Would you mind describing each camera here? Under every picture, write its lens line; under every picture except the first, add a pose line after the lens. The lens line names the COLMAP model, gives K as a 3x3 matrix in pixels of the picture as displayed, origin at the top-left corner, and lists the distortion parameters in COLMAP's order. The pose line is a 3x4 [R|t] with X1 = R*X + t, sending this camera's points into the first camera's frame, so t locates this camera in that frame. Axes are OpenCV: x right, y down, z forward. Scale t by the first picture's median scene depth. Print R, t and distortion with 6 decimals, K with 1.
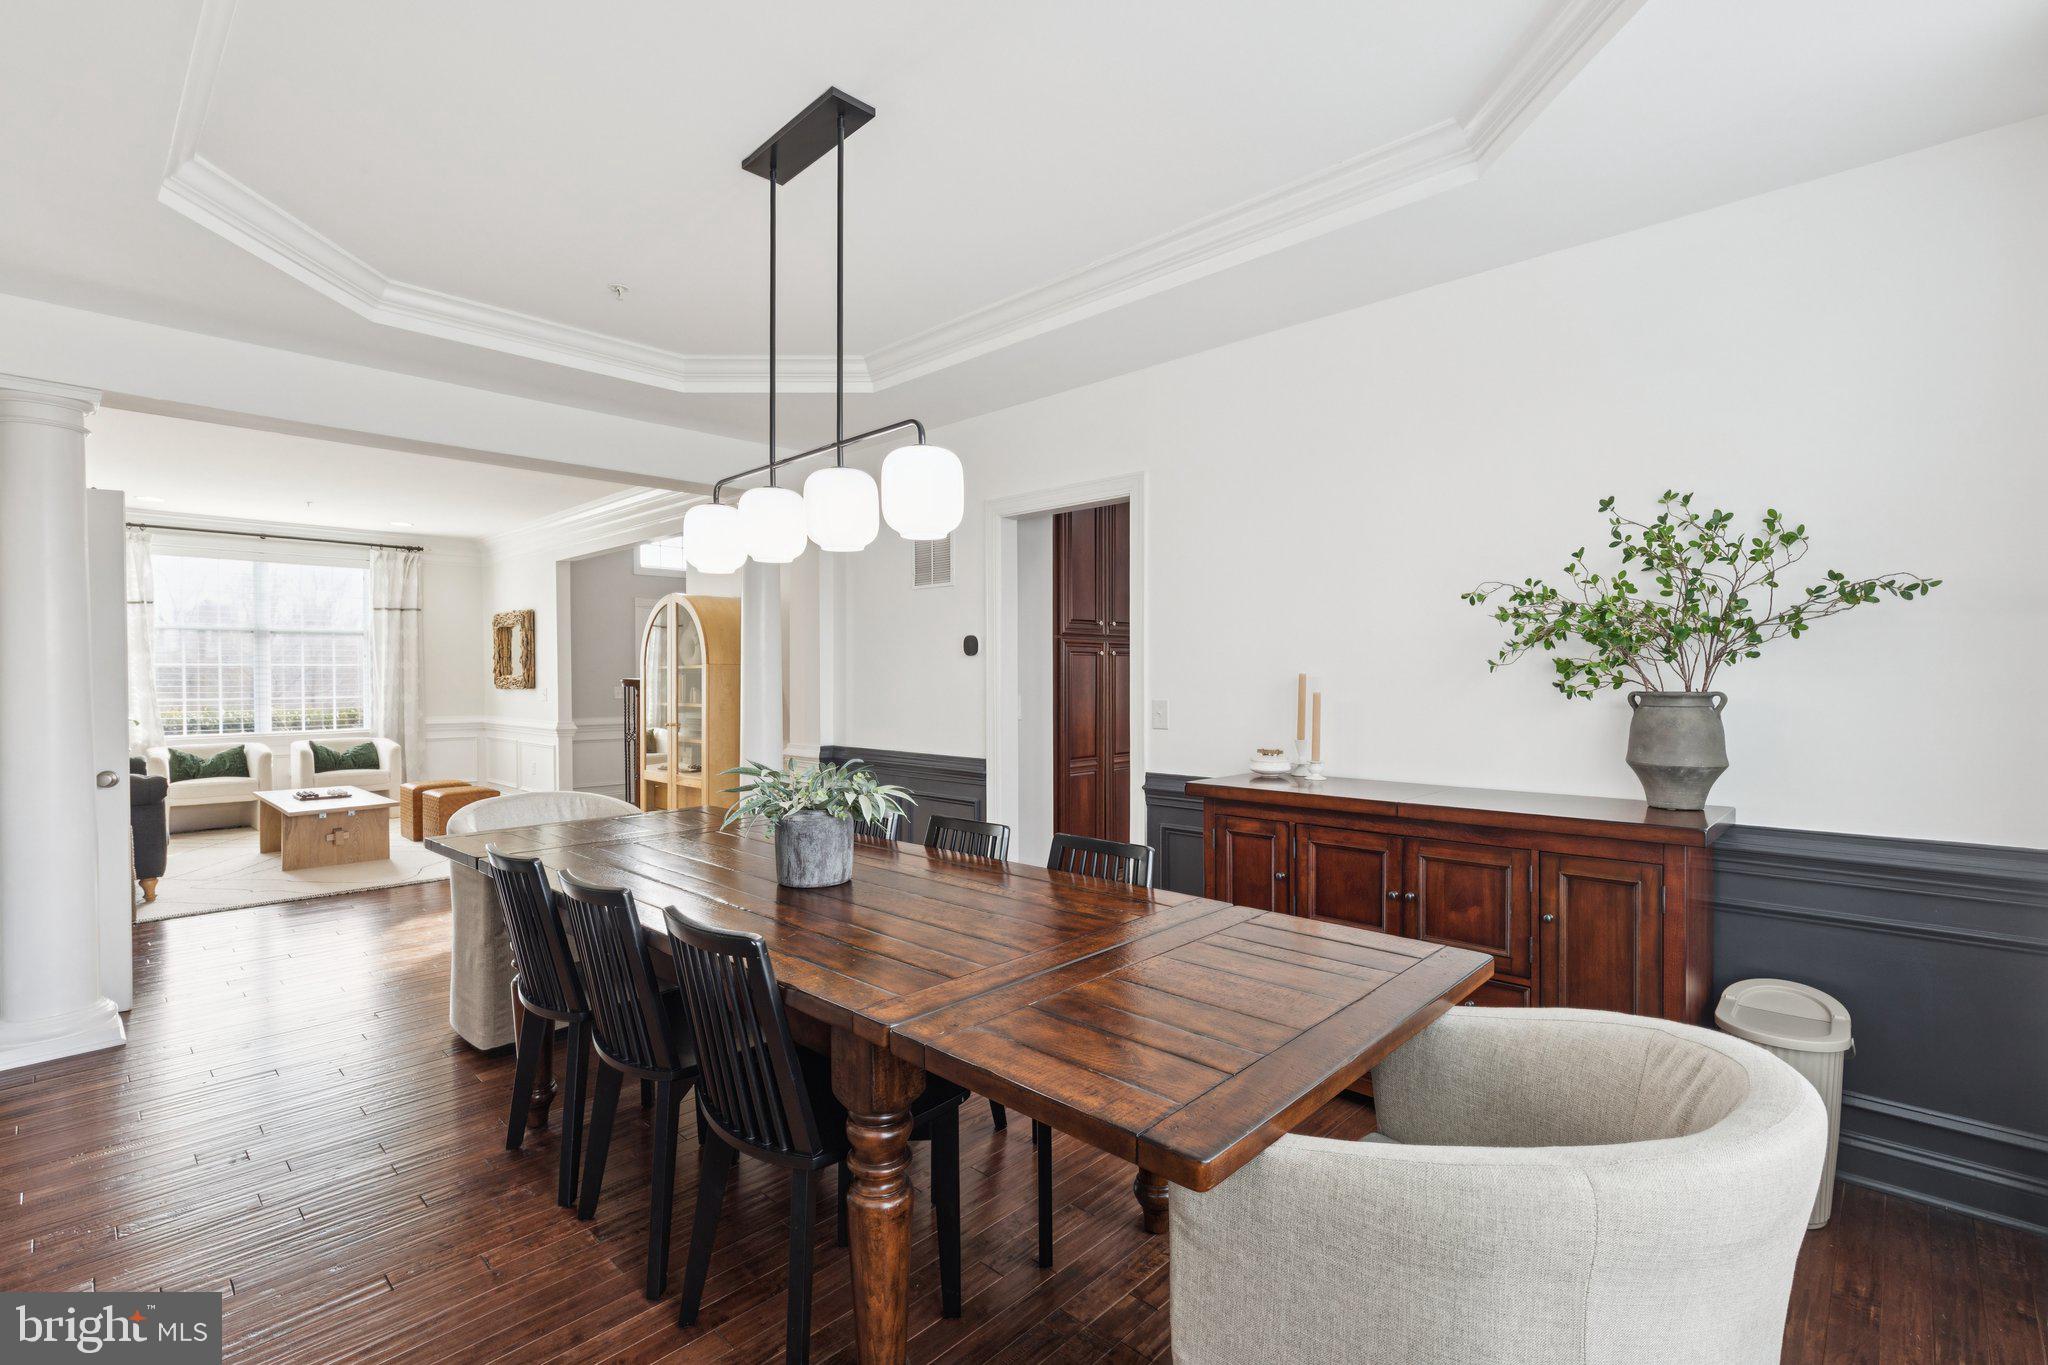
lens RADIAL K [[924.0, 0, 1023.8], [0, 924.0, 680.6], [0, 0, 1]] dist [0.005513, -0.000229]
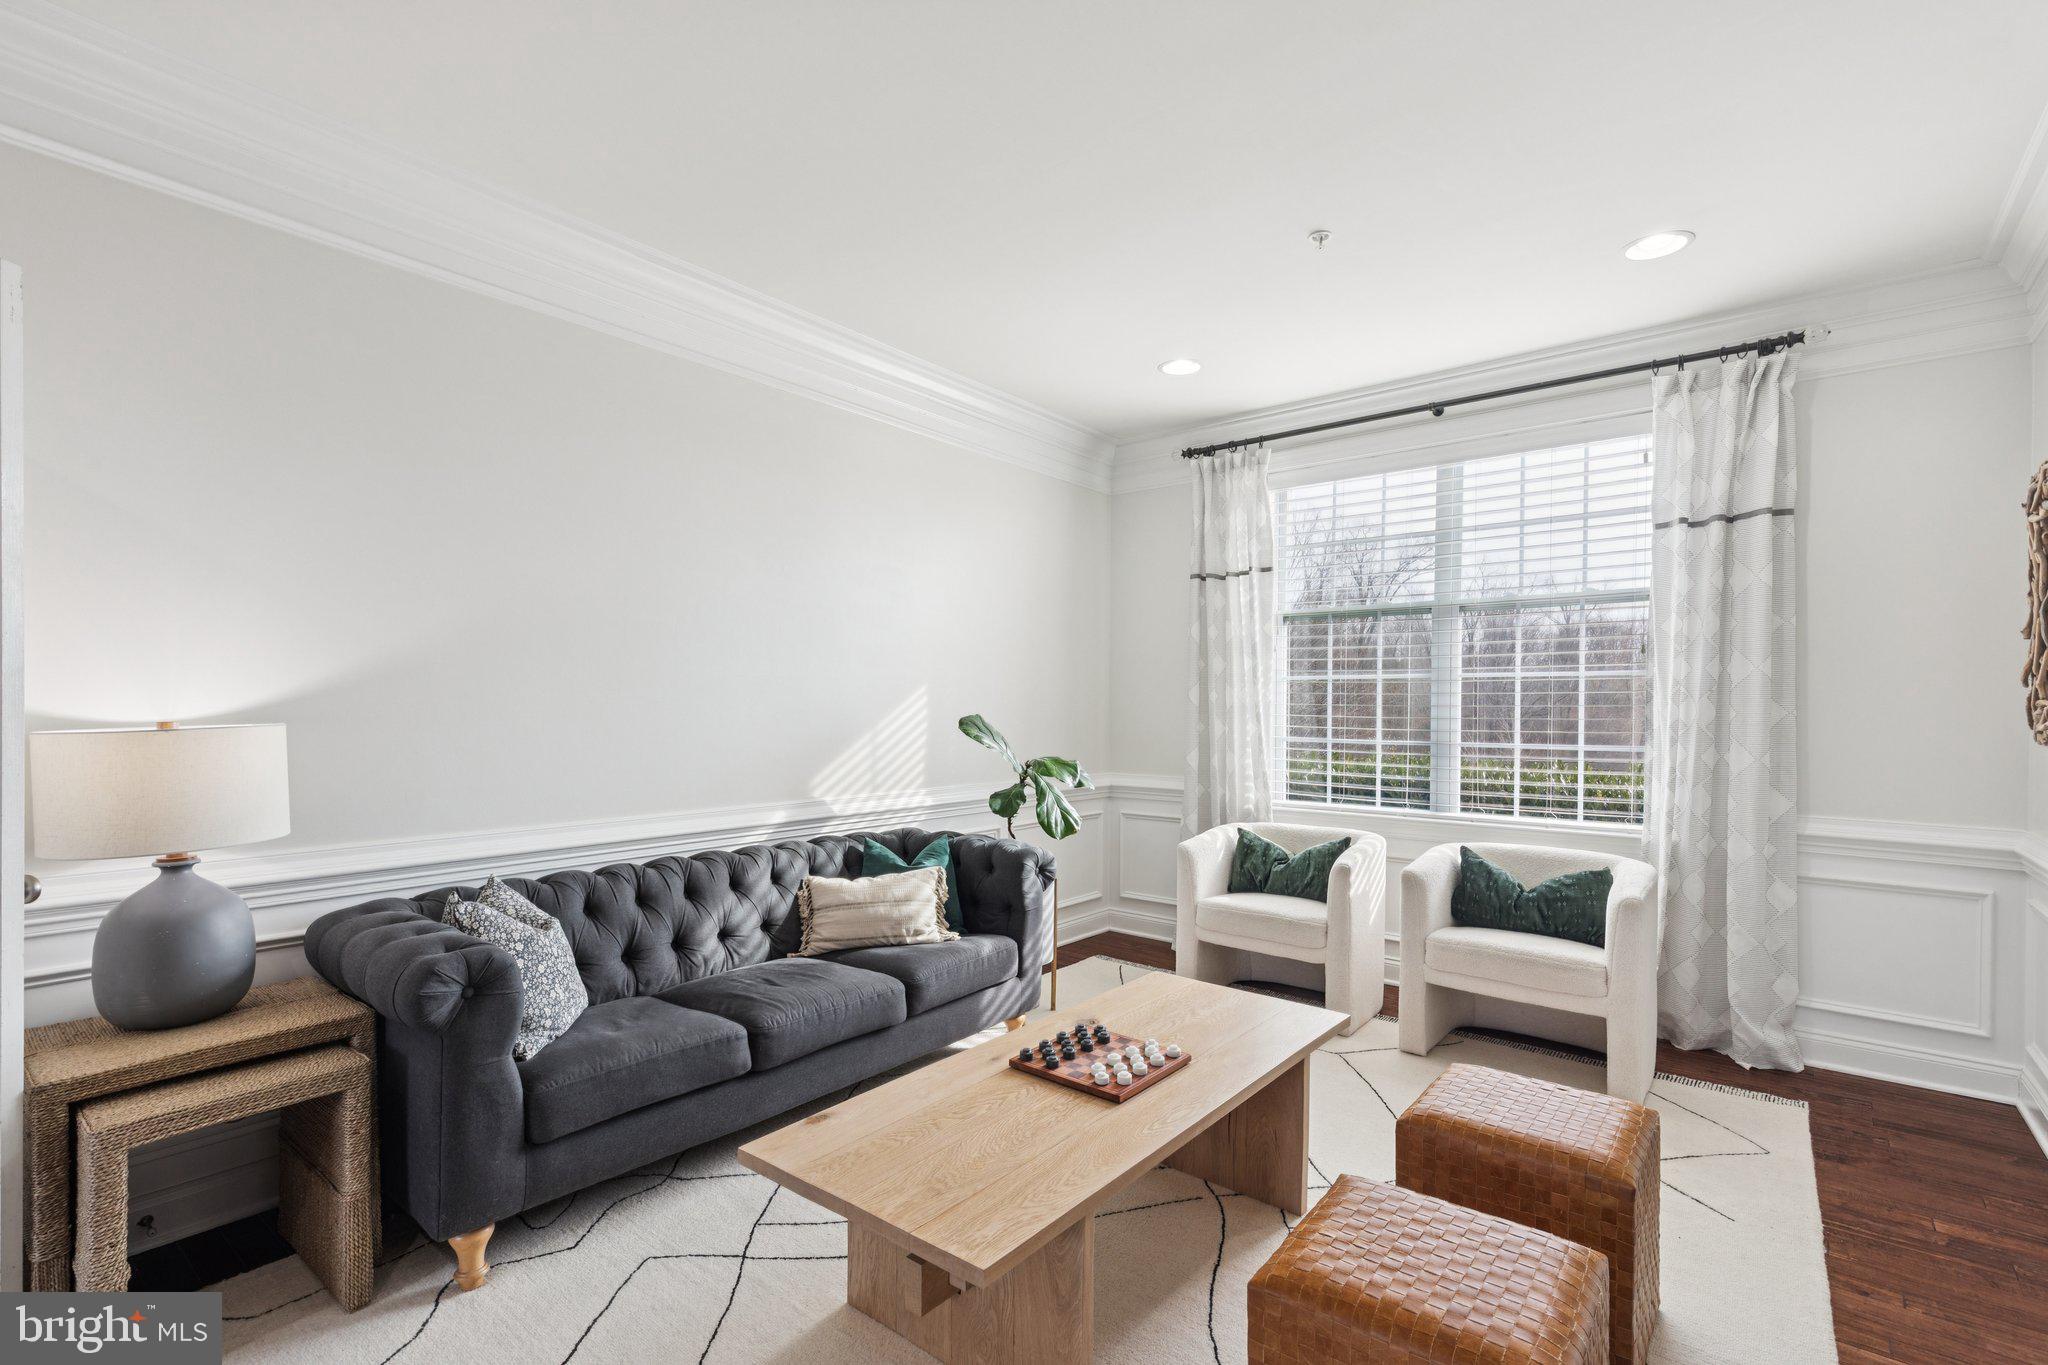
lens RADIAL K [[924.0, 0, 1016.5], [0, 924.0, 724.1], [0, 0, 1]] dist [0.005513, -0.000229]
pose [[0.063887, 0.027233, -0.997586, -0.324351], [-0.013576, 0.999559, 0.026418, -0.000741], [0.997865, 0.011855, 0.064228, 0.703992]]
